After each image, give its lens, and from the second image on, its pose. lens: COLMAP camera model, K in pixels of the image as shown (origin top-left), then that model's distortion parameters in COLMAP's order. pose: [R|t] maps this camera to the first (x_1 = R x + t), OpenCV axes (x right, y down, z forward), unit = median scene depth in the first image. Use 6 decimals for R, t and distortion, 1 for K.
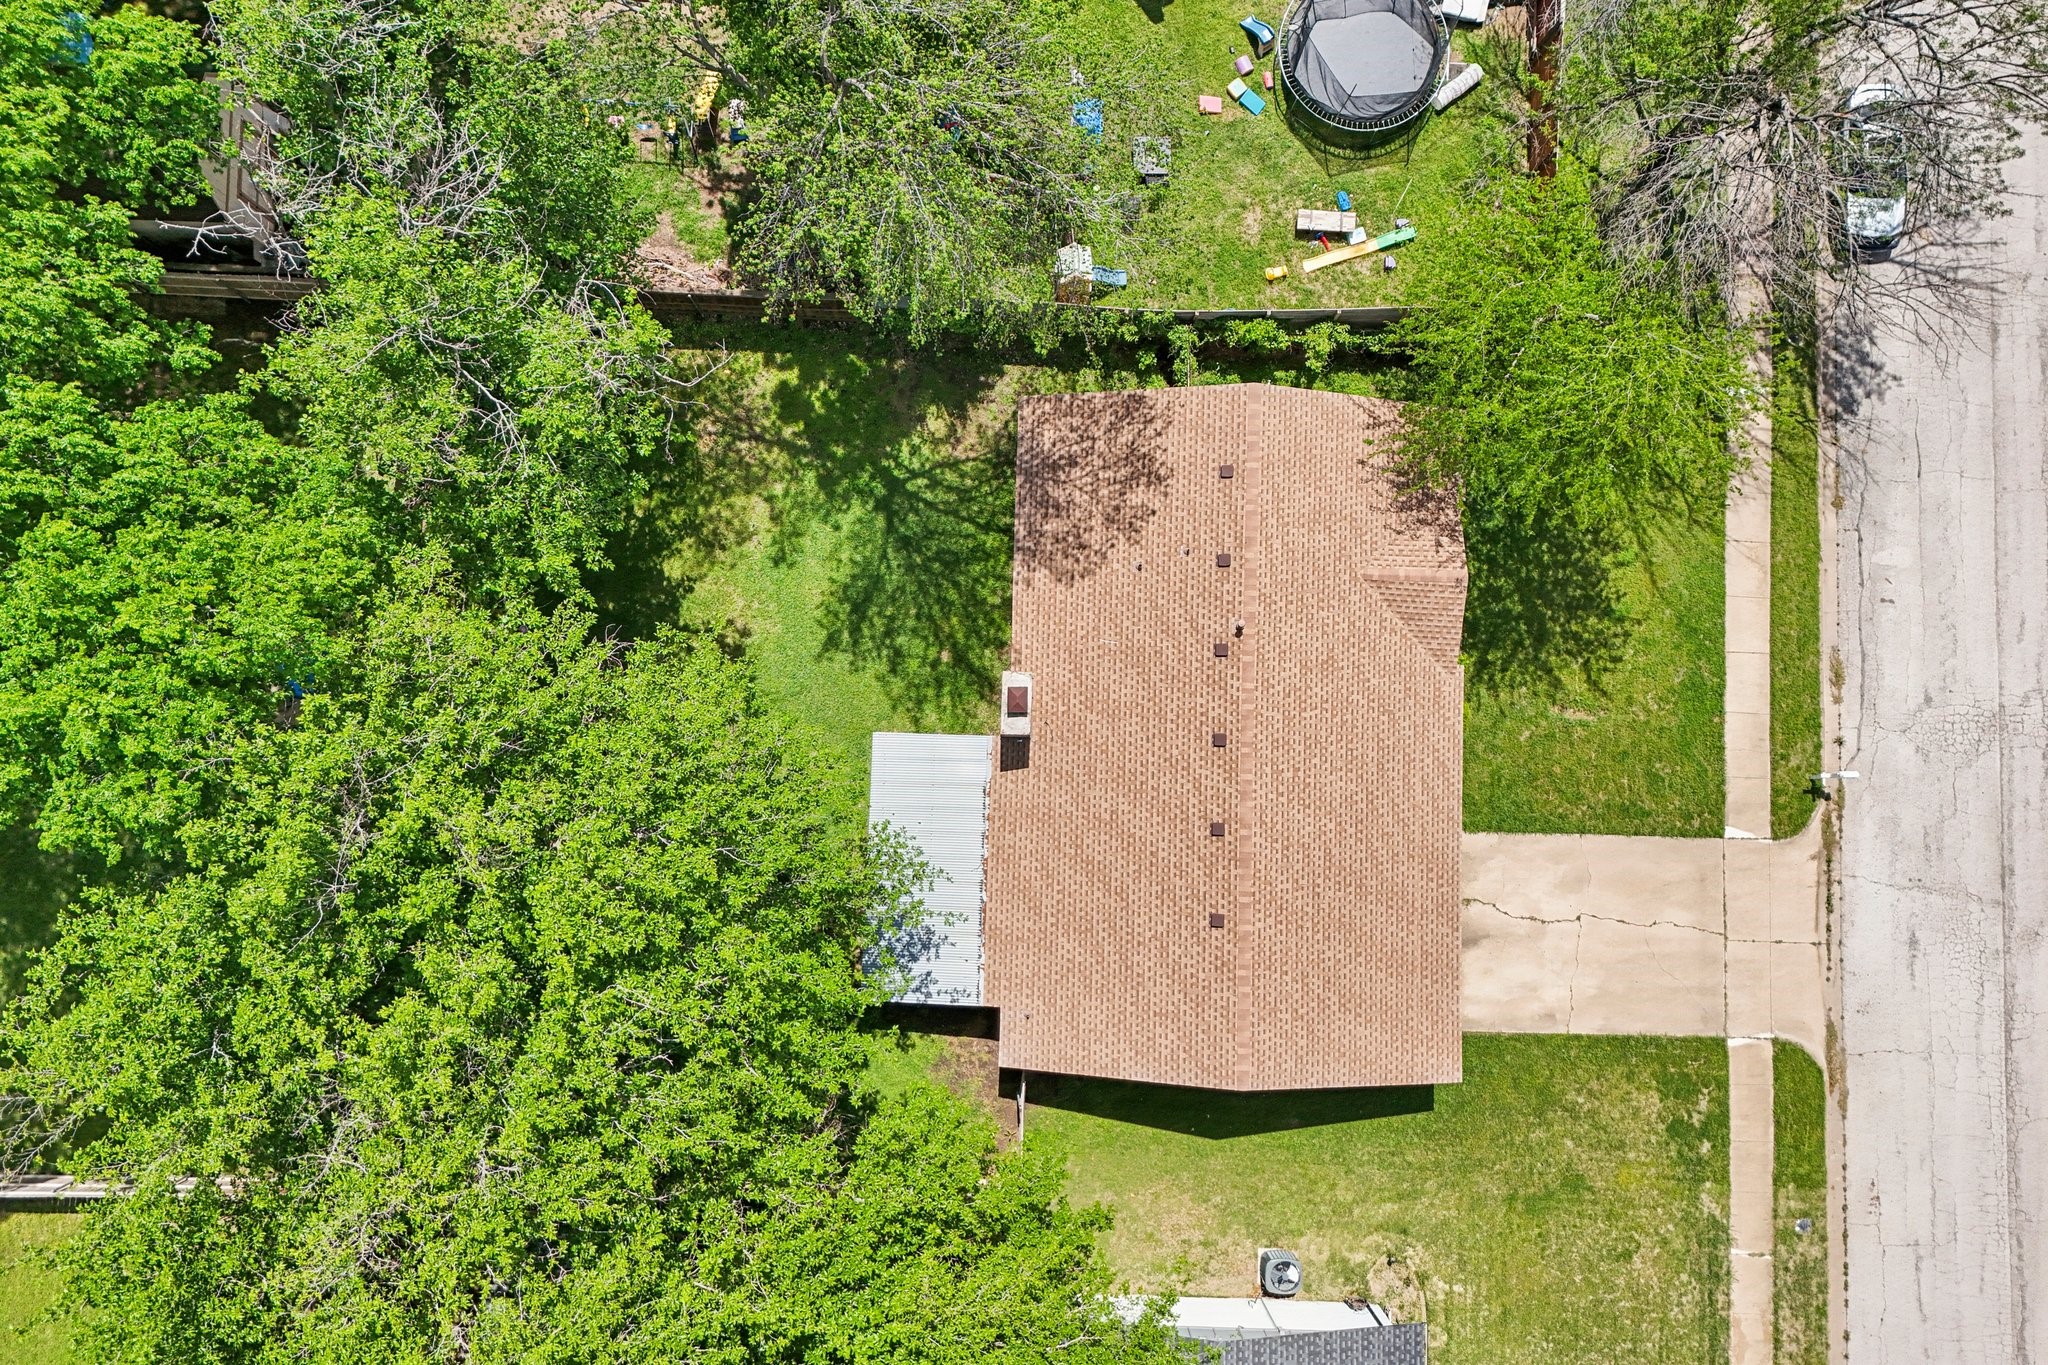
lens RADIAL K [[1535.9, 0, 1030.5], [0, 1535.9, 674.3], [0, 0, 1]] dist [0.040864, -0.006750]
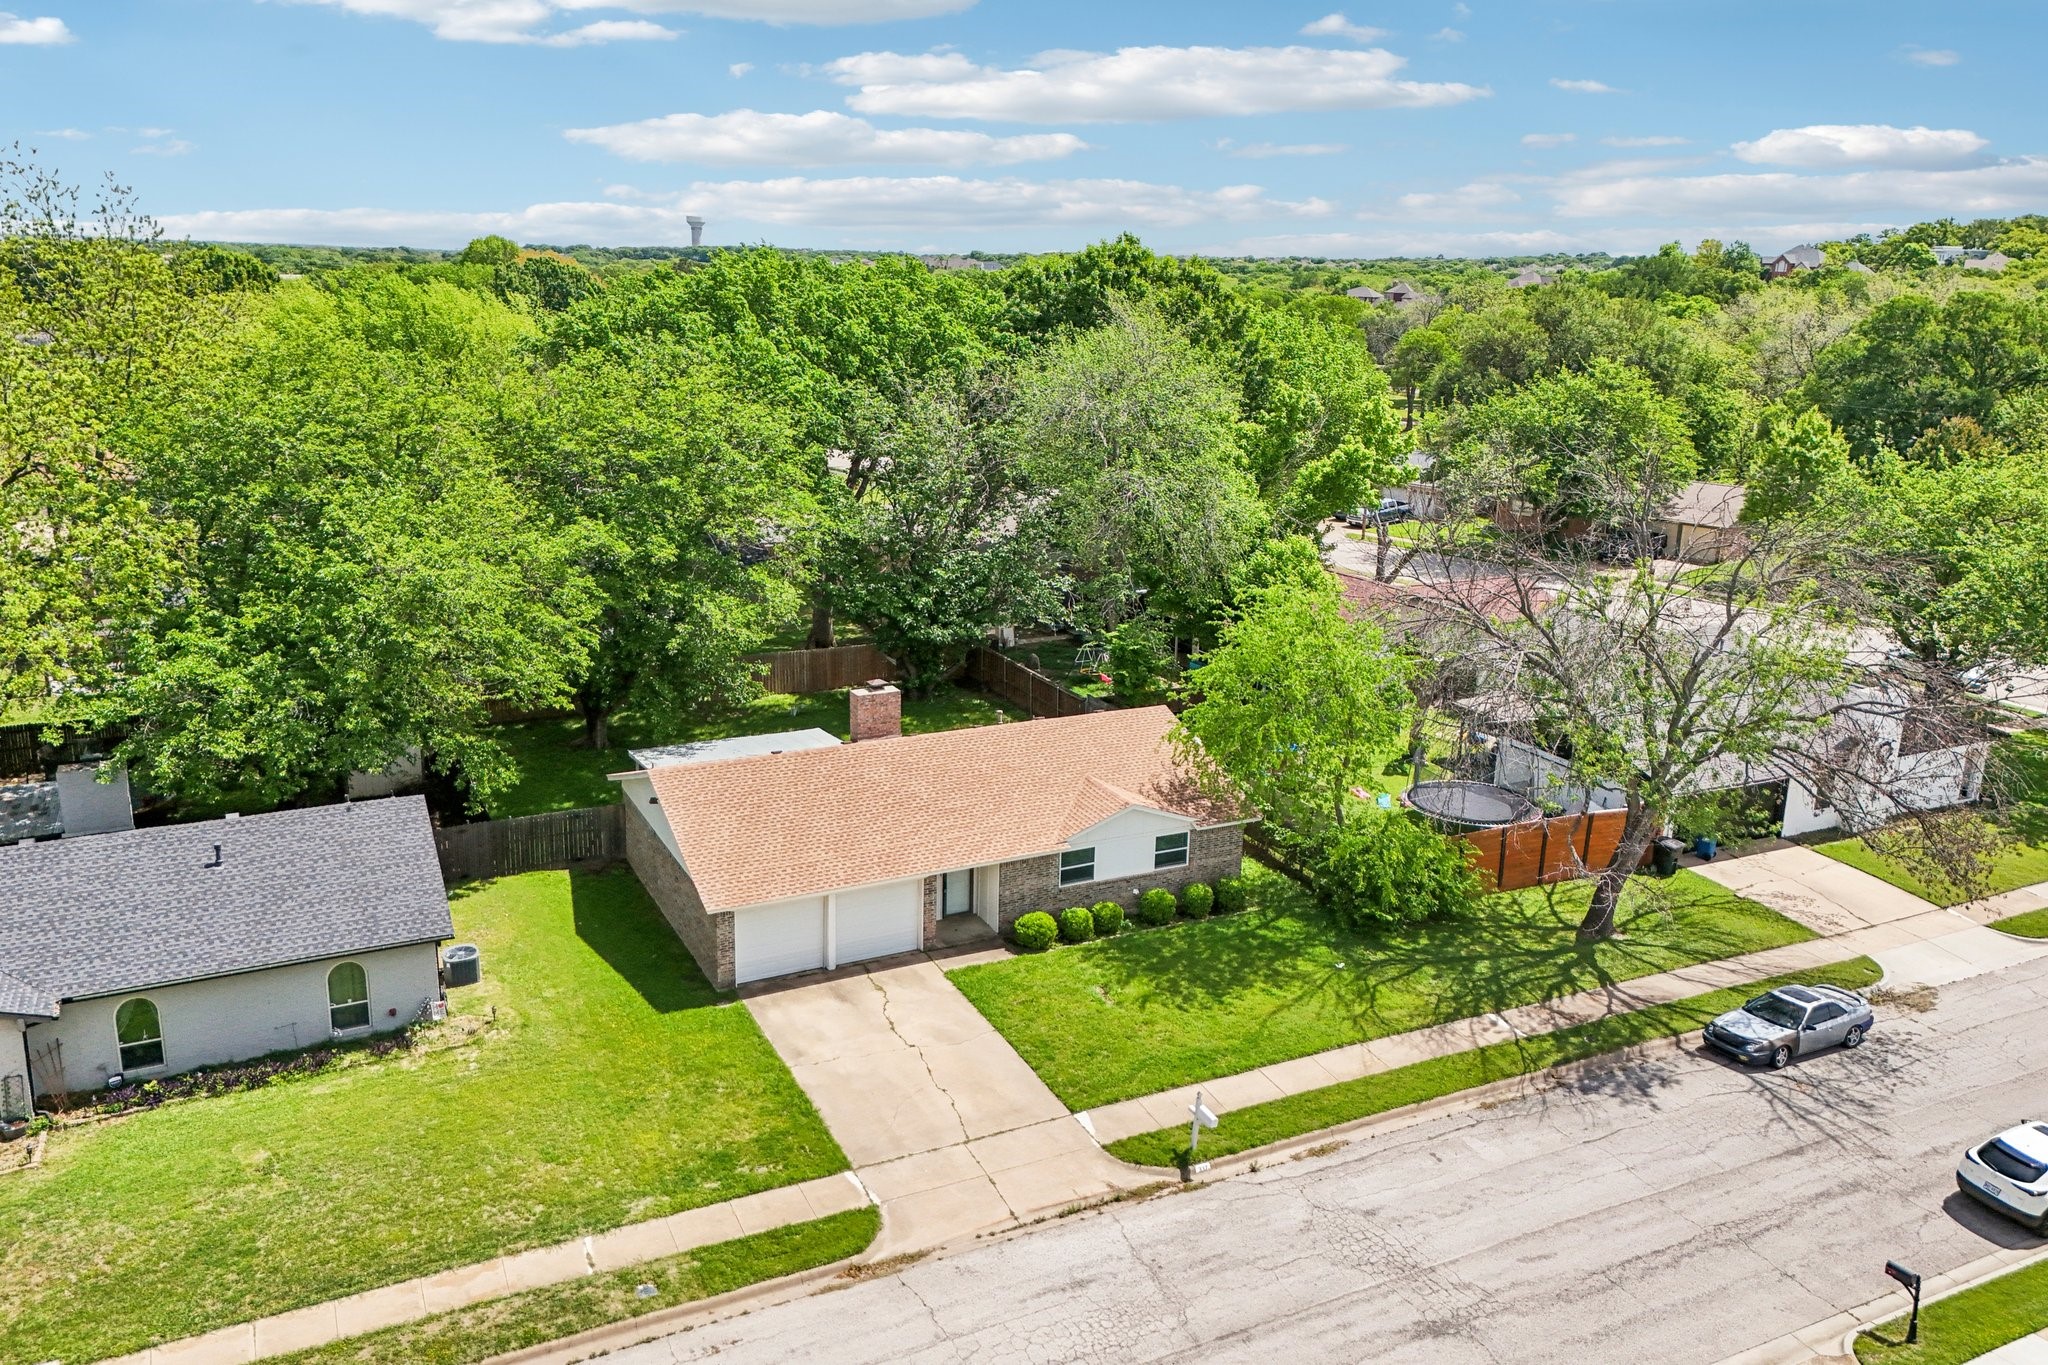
lens RADIAL K [[1539.4, 0, 1024.0], [0, 1539.4, 682.5], [0, 0, 1]] dist [0.046403, -0.000917]
pose [[0.479358, 0.220010, -0.849595, 1.091093], [-0.875792, 0.182356, -0.446917, 0.458716], [0.056603, 0.958302, 0.280097, 0.537363]]
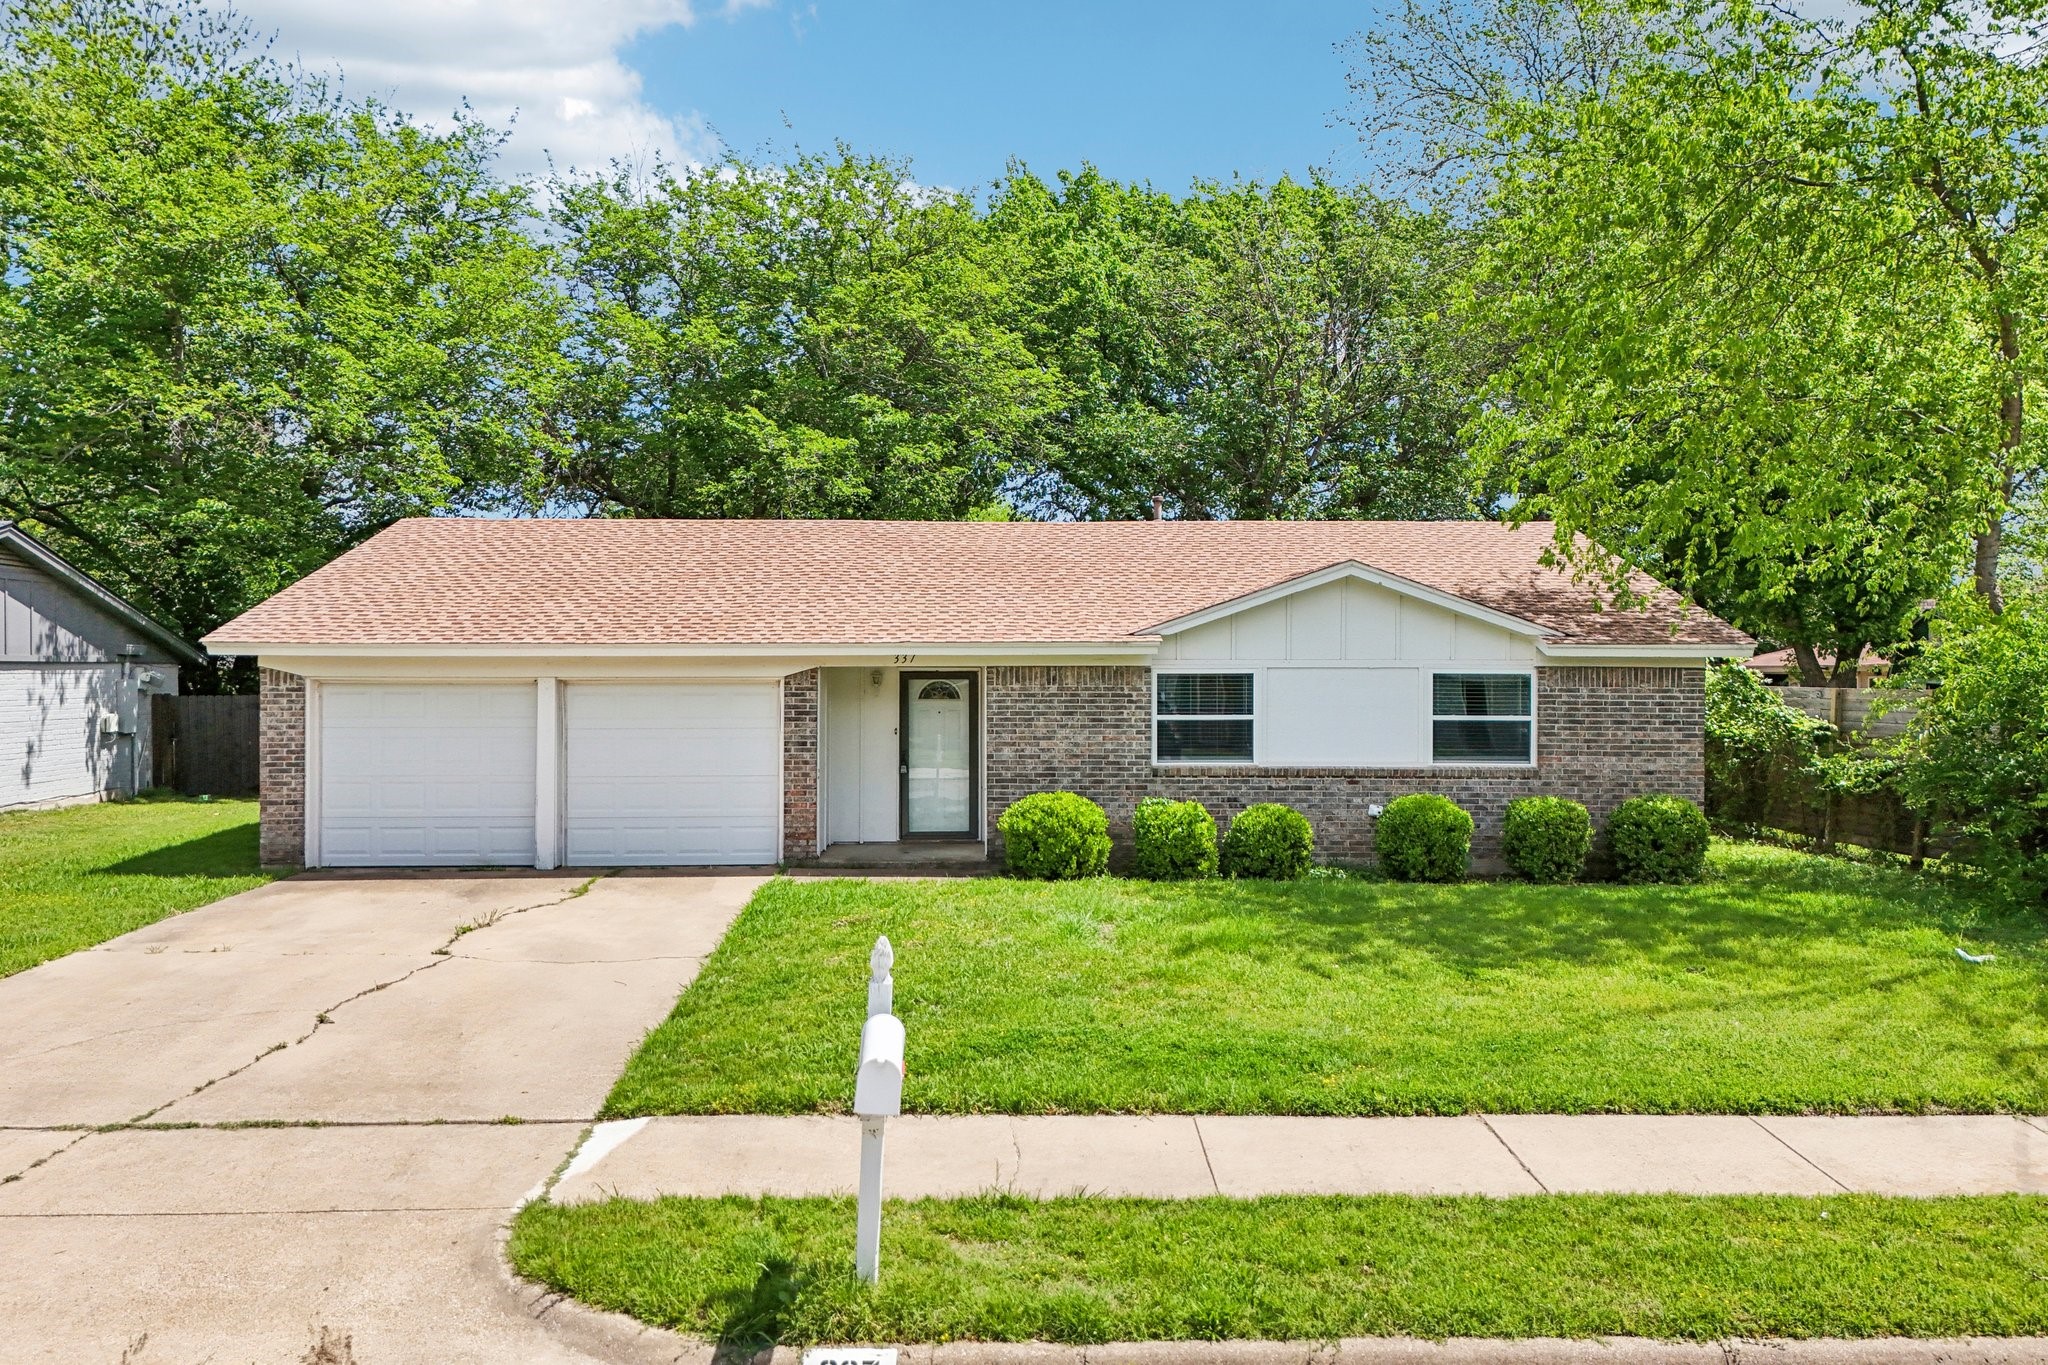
lens RADIAL K [[1535.9, 0, 1030.5], [0, 1535.9, 674.3], [0, 0, 1]] dist [0.040864, -0.006750]
pose [[0.061131, -0.025642, -0.997800, 0.660403], [-0.995222, 0.074689, -0.062892, 0.055475], [0.076137, 0.996877, -0.020953, 0.944870]]
